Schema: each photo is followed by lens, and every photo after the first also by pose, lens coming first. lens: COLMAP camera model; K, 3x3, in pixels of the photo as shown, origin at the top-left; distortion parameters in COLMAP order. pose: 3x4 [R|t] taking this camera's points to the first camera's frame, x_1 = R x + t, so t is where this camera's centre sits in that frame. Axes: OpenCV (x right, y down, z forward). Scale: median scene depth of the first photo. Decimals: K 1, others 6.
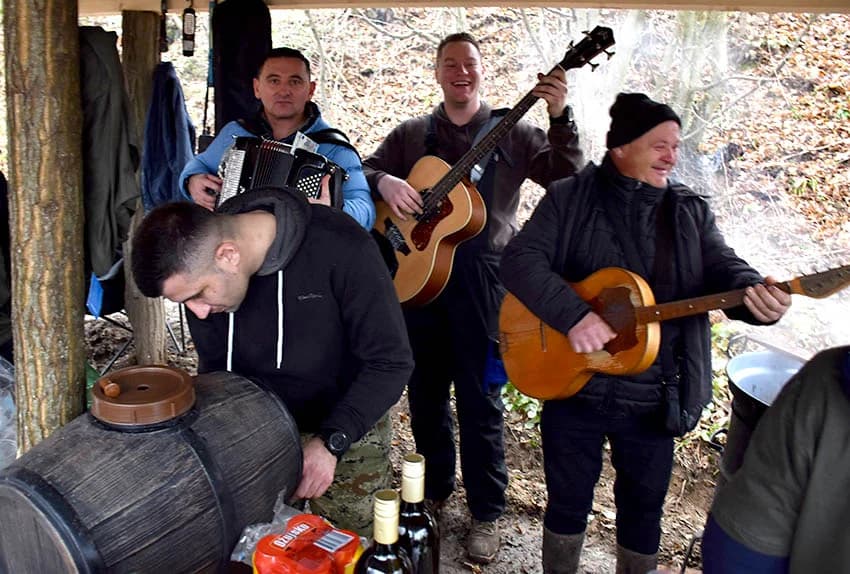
lens RADIAL K [[666.8, 0, 400.0], [0, 666.8, 286.0], [0, 0, 1]] dist [-0.157093, 0.121586]
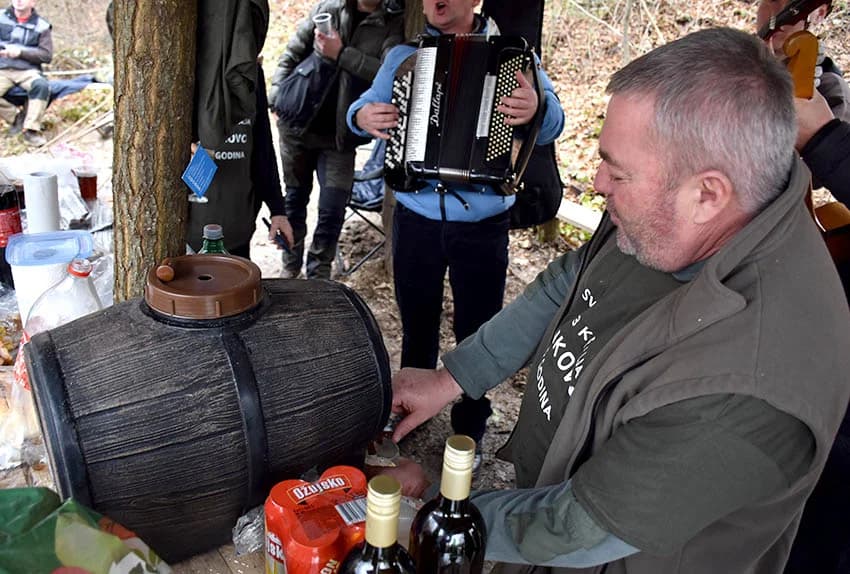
lens RADIAL K [[666.8, 0, 400.0], [0, 666.8, 286.0], [0, 0, 1]] dist [-0.157093, 0.121586]
pose [[0.918011, 0.207746, -0.337783, 0.154865], [-0.172713, 0.976220, 0.131012, 0.004922], [0.356968, -0.061931, 0.932061, 0.268913]]
